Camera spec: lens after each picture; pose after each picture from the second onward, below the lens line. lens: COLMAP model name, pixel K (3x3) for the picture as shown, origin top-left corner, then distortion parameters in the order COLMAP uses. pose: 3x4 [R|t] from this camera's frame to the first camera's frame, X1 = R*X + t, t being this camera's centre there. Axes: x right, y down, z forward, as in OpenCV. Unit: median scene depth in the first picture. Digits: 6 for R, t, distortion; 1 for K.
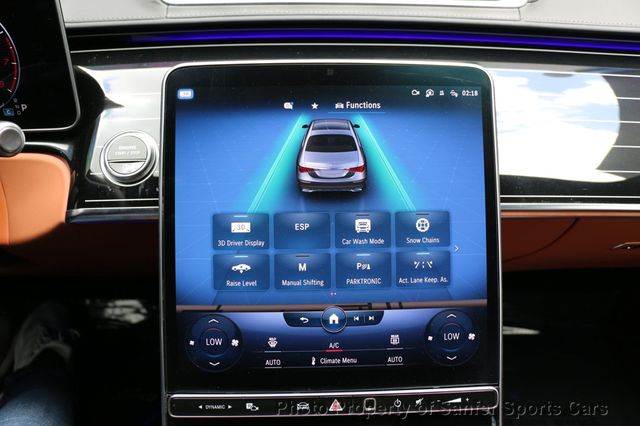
lens RADIAL K [[515.1, 0, 316.1], [0, 515.1, 212.5], [0, 0, 1]] dist [-0.189094, 0.124696]
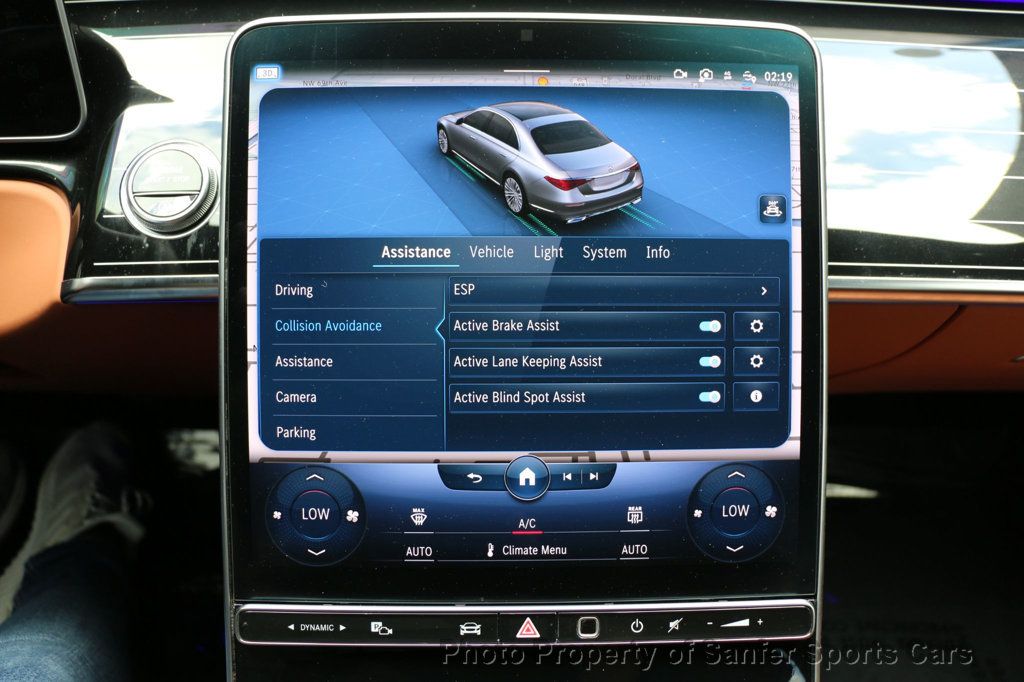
lens RADIAL K [[832.0, 0, 508.9], [0, 832.0, 339.3], [0, 0, 1]] dist [-0.202207, 0.146550]
pose [[0.999869, 0.012628, -0.010090, 0.021778], [-0.012010, 0.998179, 0.059109, 0.003063], [0.010818, -0.058980, 0.998201, 0.097558]]
